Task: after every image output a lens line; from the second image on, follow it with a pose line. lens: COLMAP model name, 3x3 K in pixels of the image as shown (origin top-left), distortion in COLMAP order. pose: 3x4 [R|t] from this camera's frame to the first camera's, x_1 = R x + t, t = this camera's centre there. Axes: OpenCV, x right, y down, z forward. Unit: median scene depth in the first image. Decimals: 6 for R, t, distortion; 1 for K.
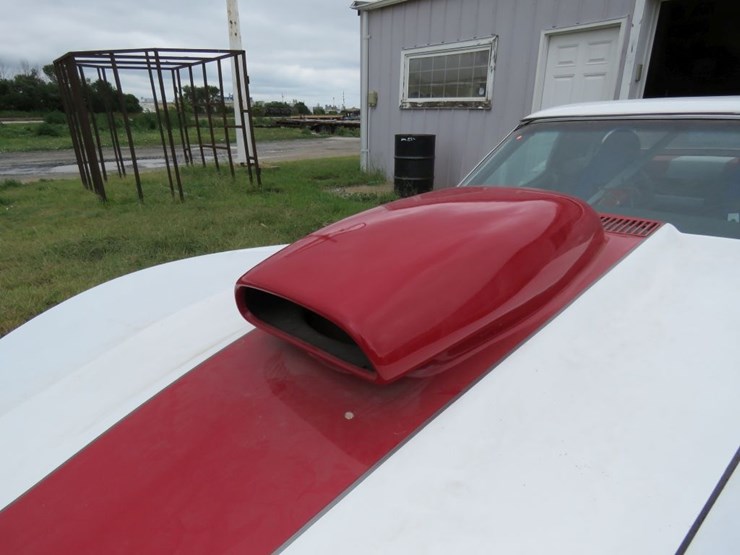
lens RADIAL K [[474.7, 0, 360.2], [0, 474.7, 282.4], [0, 0, 1]] dist [-0.005415, 0.005532]
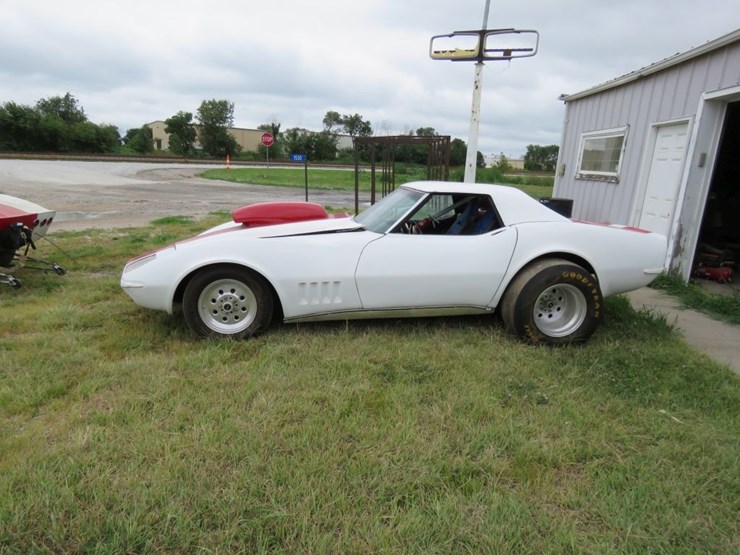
lens RADIAL K [[475.8, 0, 360.9], [0, 475.8, 282.1], [0, 0, 1]] dist [-0.003662, 0.003515]
pose [[0.784265, 0.179581, -0.593868, 0.473600], [-0.245618, 0.968858, -0.031389, 0.069069], [0.569737, 0.170482, 0.803950, -0.267378]]
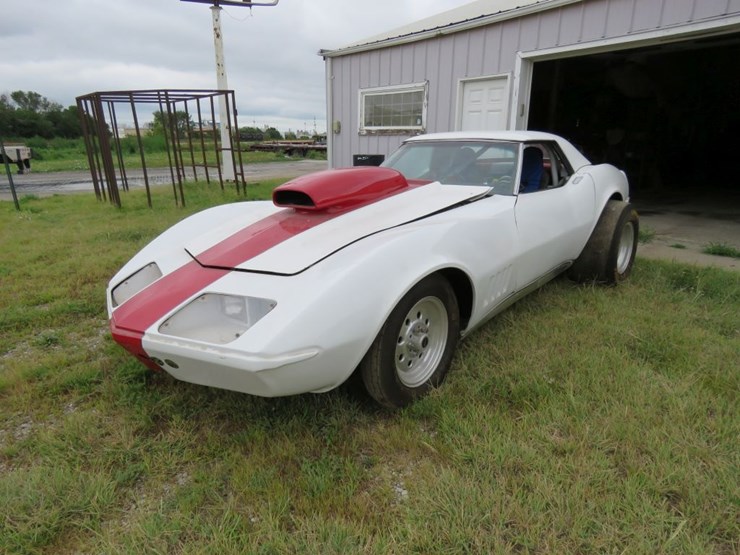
lens RADIAL K [[475.8, 0, 360.9], [0, 475.8, 282.1], [0, 0, 1]] dist [-0.003662, 0.003515]
pose [[0.998259, -0.018722, 0.055938, 0.014580], [0.021418, 0.998619, -0.047983, 0.088360], [-0.054962, 0.049098, 0.997281, -0.249995]]
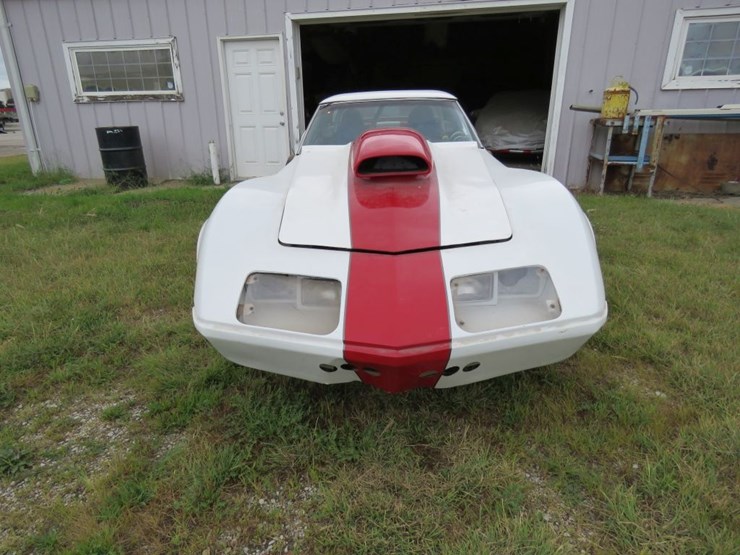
lens RADIAL K [[486.7, 0, 370.0], [0, 486.7, 277.5], [0, 0, 1]] dist [-0.005666, -0.002920]
pose [[0.714483, -0.252151, 0.652637, -0.249611], [0.255240, 0.962450, 0.092422, 0.045707], [-0.651435, 0.100546, 0.752013, -0.117079]]
